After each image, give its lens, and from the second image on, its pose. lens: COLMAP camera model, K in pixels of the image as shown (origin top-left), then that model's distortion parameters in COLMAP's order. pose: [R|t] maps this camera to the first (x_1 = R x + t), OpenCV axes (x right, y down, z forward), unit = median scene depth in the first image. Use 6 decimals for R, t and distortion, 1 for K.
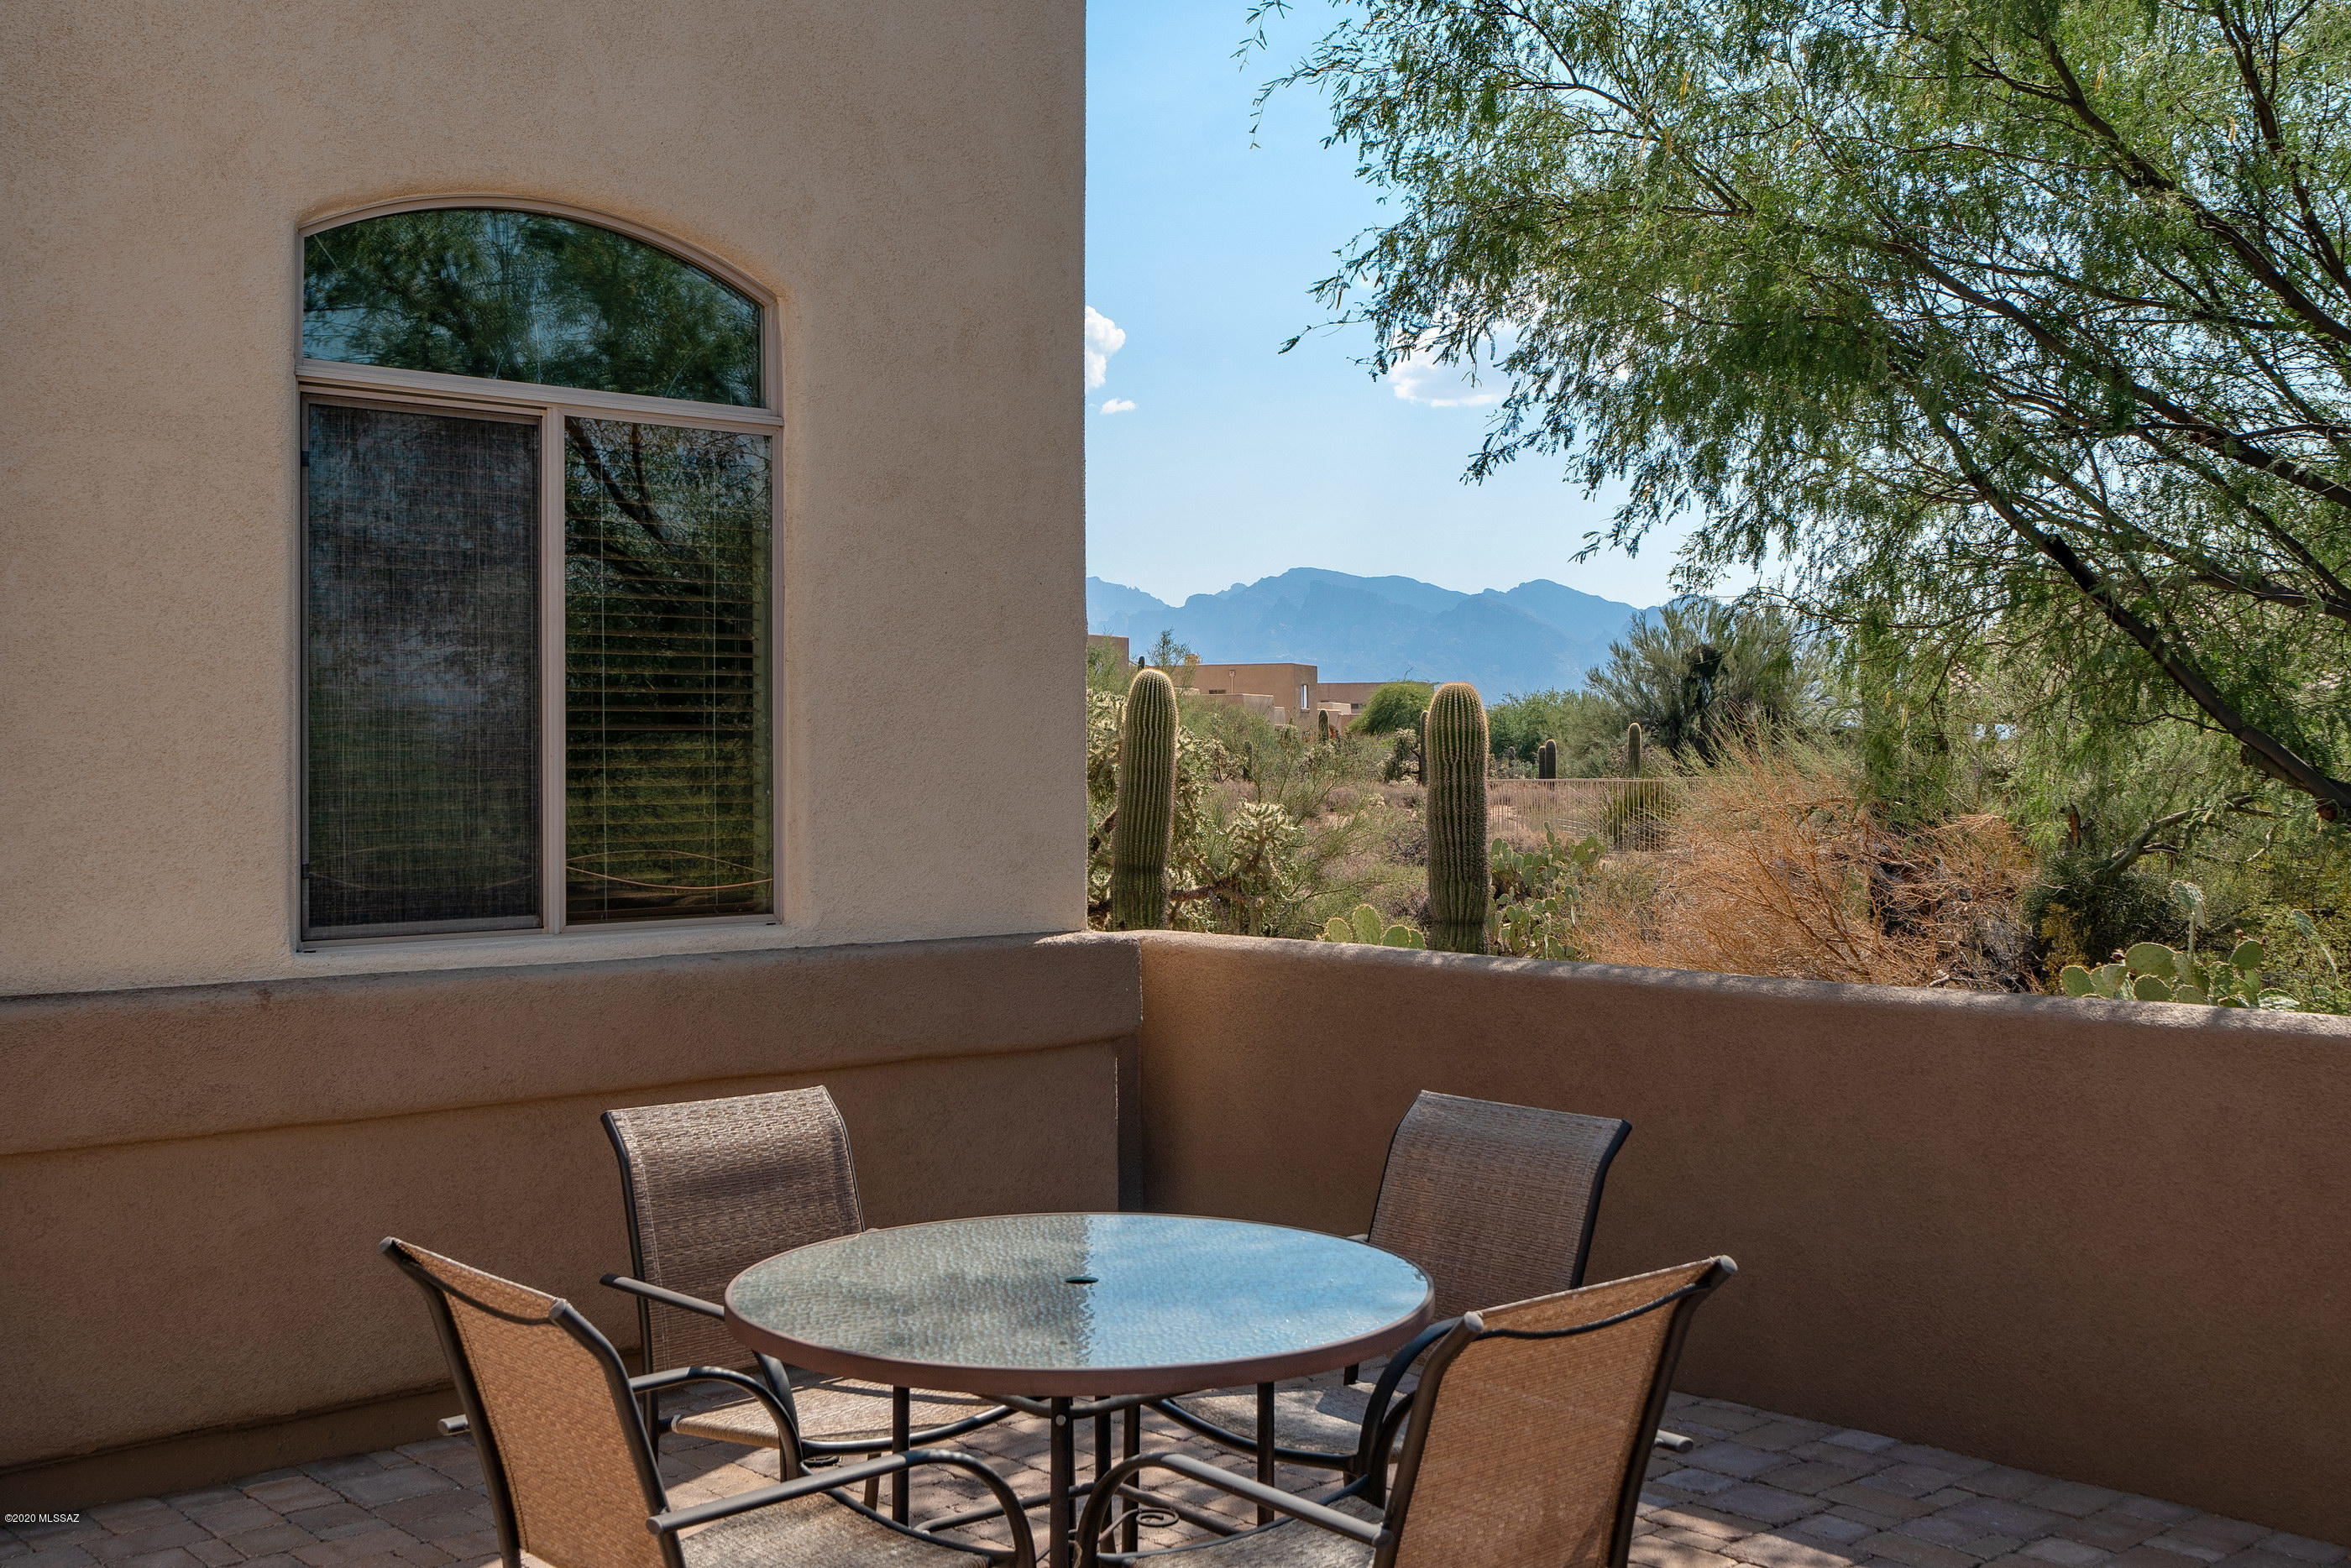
lens RADIAL K [[2327.6, 0, 1175.5], [0, 2327.6, 784.0], [0, 0, 1]] dist [0.004800, -0.001671]
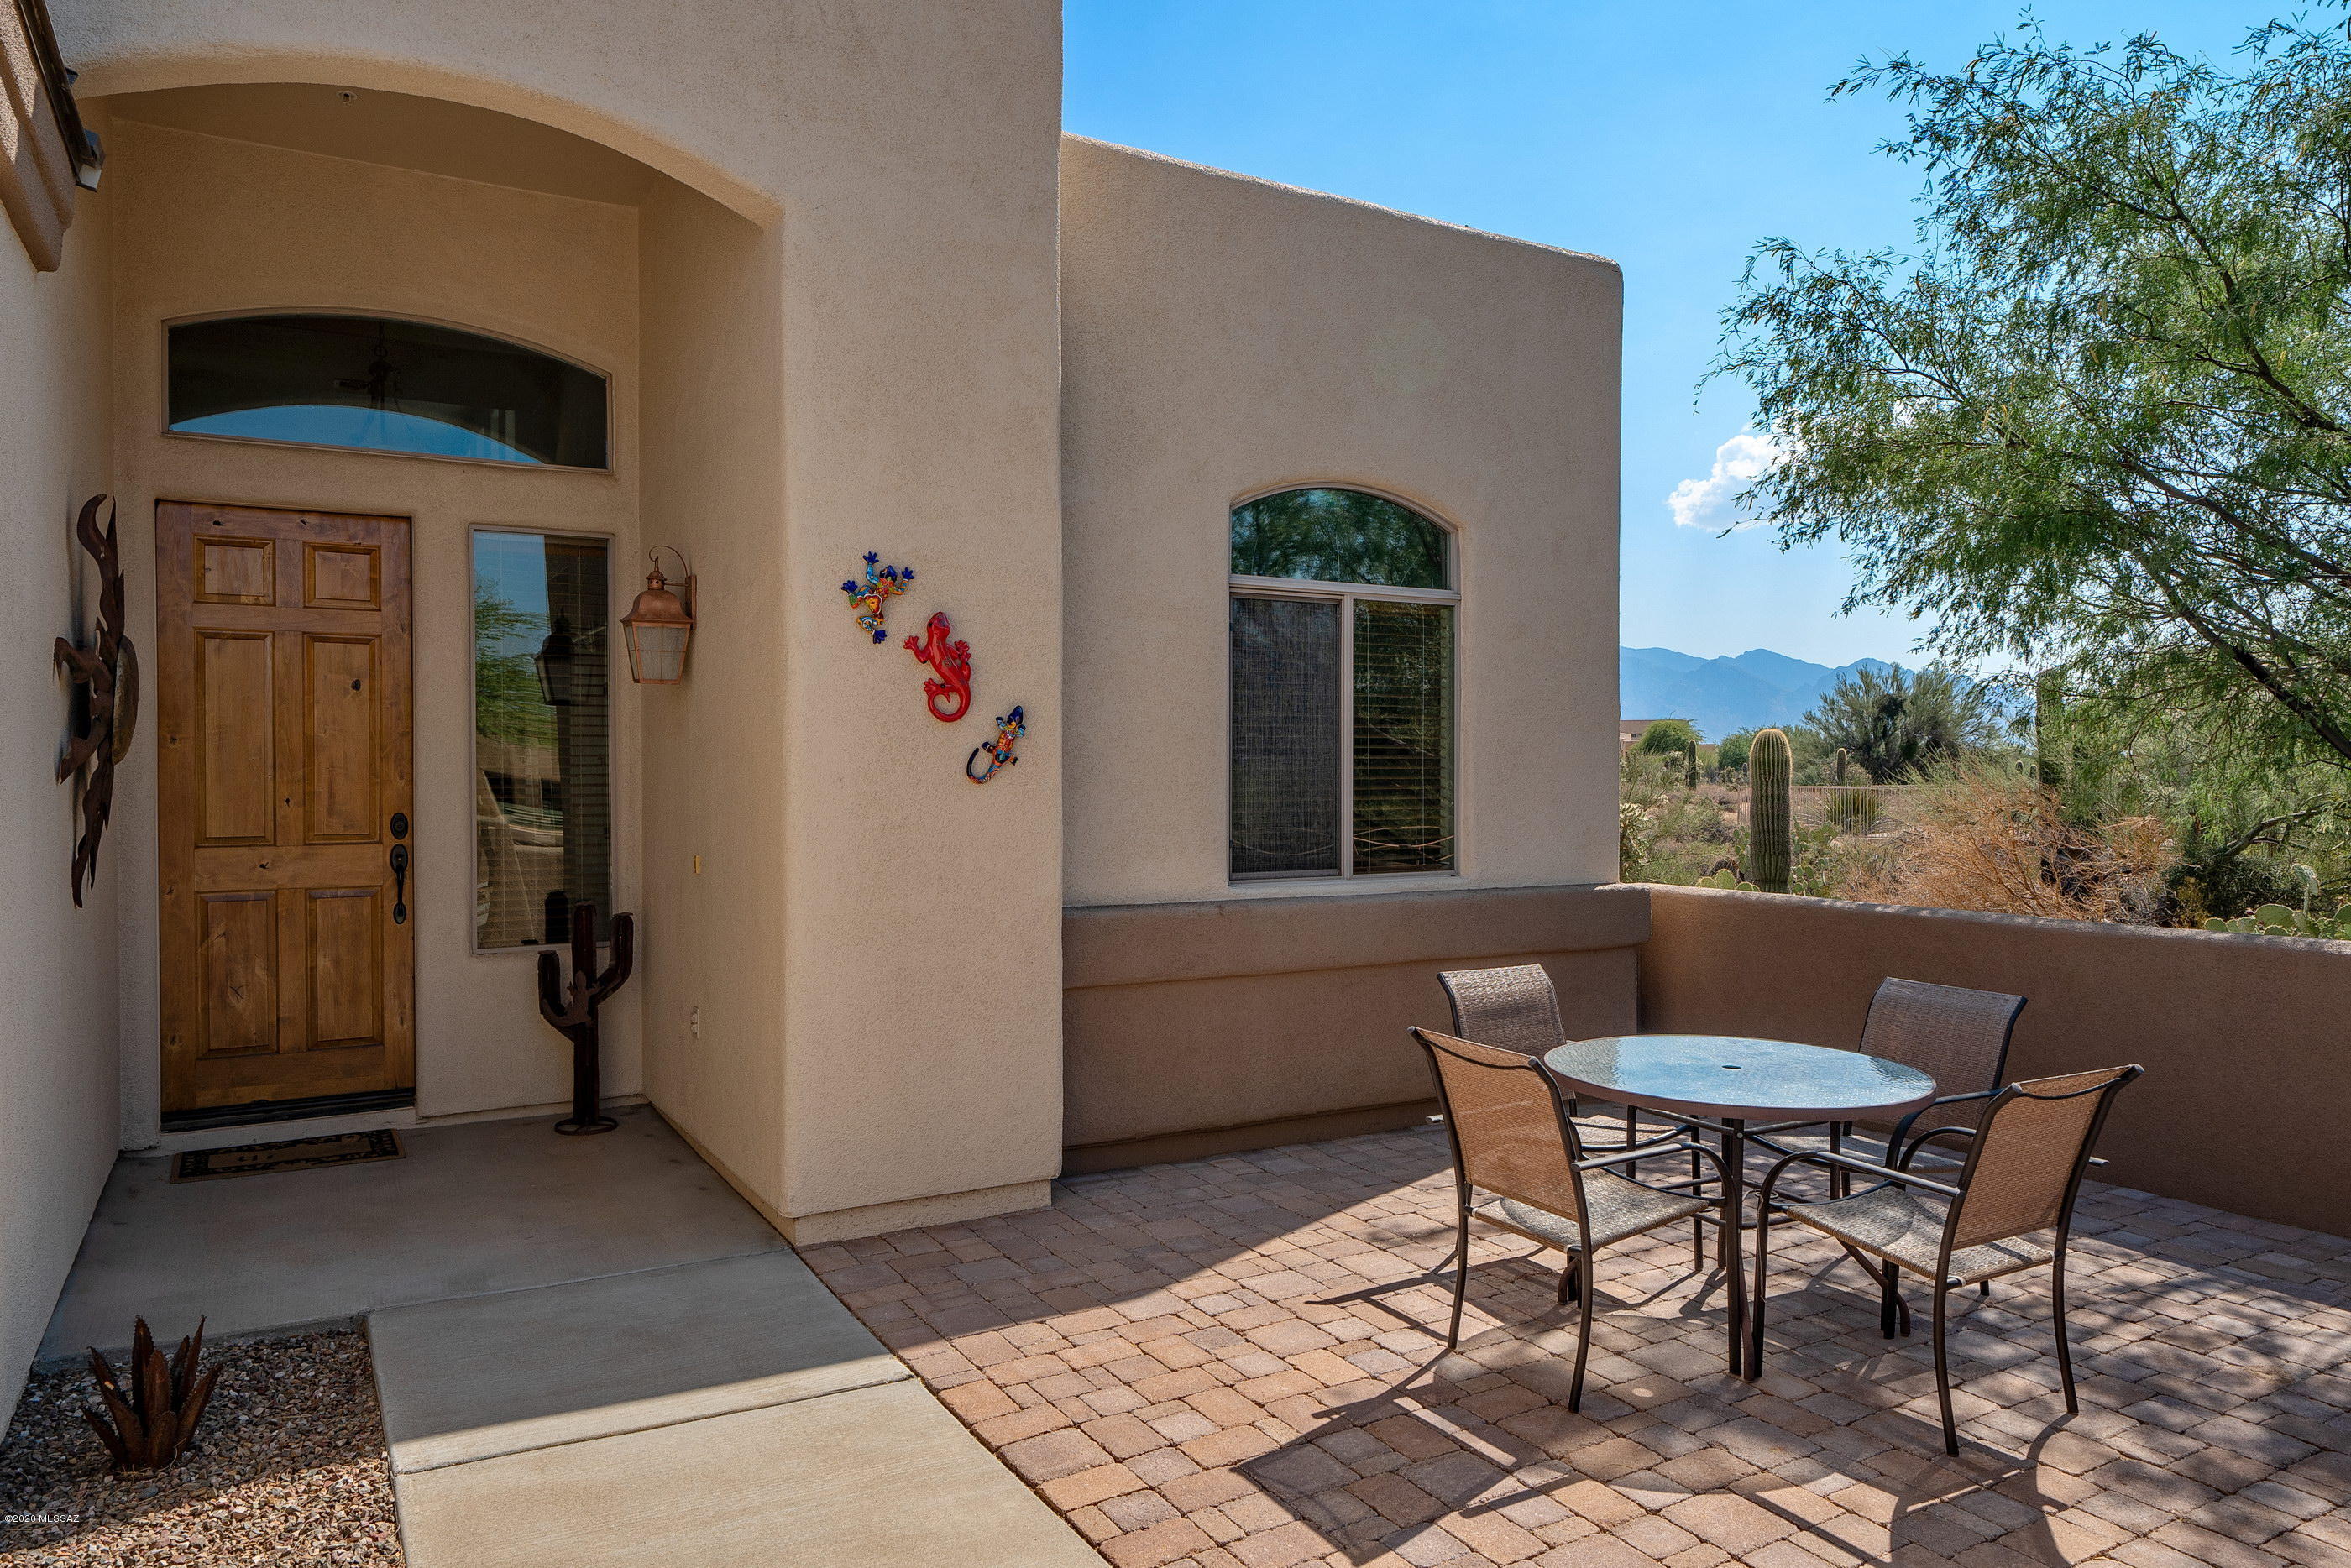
lens RADIAL K [[1557.7, 0, 1095.9], [0, 1557.7, 804.9], [0, 0, 1]] dist [-0.002477, -0.001115]
pose [[0.977261, 0.010597, -0.211775, -0.170567], [-0.007009, 0.999819, 0.017686, -0.013030], [0.211924, -0.015799, 0.977158, -0.216219]]
